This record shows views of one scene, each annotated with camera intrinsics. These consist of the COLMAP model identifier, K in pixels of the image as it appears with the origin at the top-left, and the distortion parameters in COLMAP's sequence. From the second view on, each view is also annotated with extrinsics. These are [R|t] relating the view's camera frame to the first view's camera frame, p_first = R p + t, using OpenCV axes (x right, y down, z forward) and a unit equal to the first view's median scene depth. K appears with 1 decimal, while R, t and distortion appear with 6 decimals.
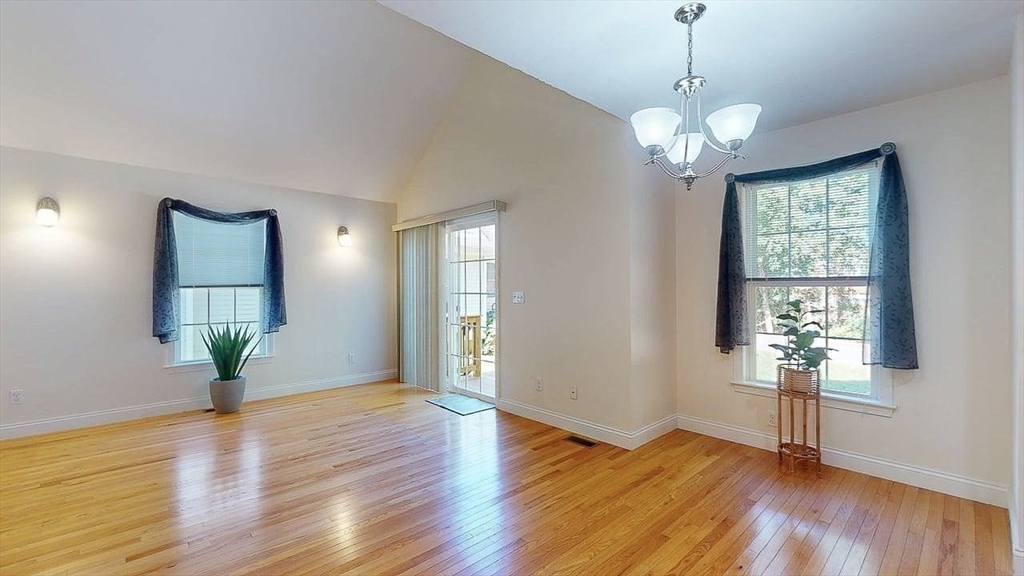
lens RADIAL K [[426.1, 0, 512.0], [0, 426.1, 288.0], [0, 0, 1]] dist [0.008384, 0.000474]
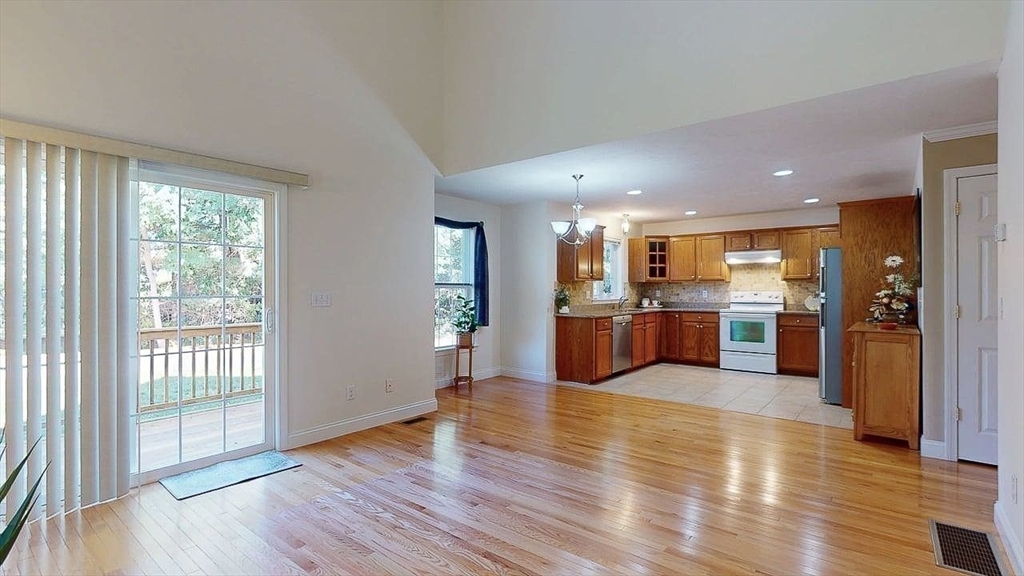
lens RADIAL K [[474.0, 0, 512.0], [0, 474.0, 288.0], [0, 0, 1]] dist [0.000204, 0.000003]
pose [[-0.139781, 0.002539, 0.990179, -0.928685], [-0.002694, 0.999992, -0.002944, 0.000518], [-0.990179, -0.003079, -0.139773, 0.738394]]
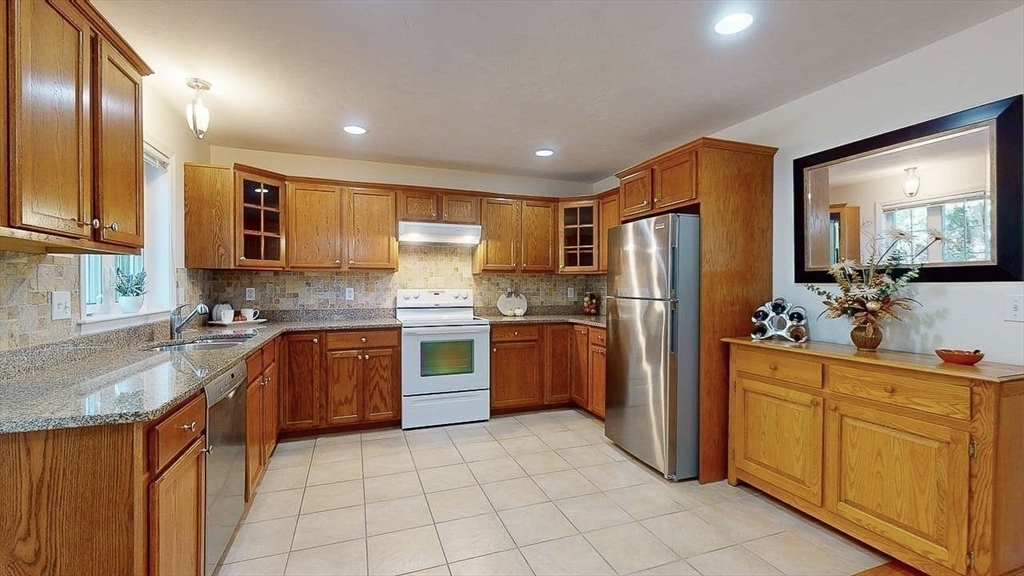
lens RADIAL K [[426.1, 0, 512.0], [0, 426.1, 288.0], [0, 0, 1]] dist [0.008384, 0.000474]
pose [[-0.924057, -0.003178, 0.382241, 0.119597], [-0.002496, 0.999994, 0.002281, 0.000813], [-0.382246, 0.001154, -0.924060, 0.458285]]
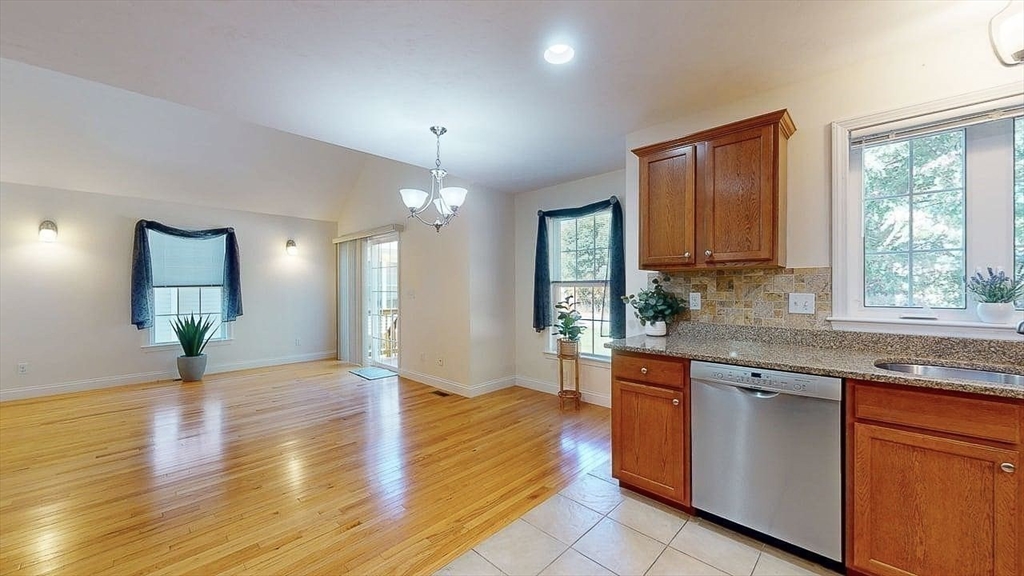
lens RADIAL K [[374.4, 0, 512.0], [0, 374.4, 288.0], [0, 0, 1]] dist [0.000058, 0.000001]
pose [[0.998120, -0.000096, 0.061287, 0.263543], [-0.000116, 0.999994, 0.003457, -0.002831], [-0.061287, -0.003457, 0.998114, -0.227779]]
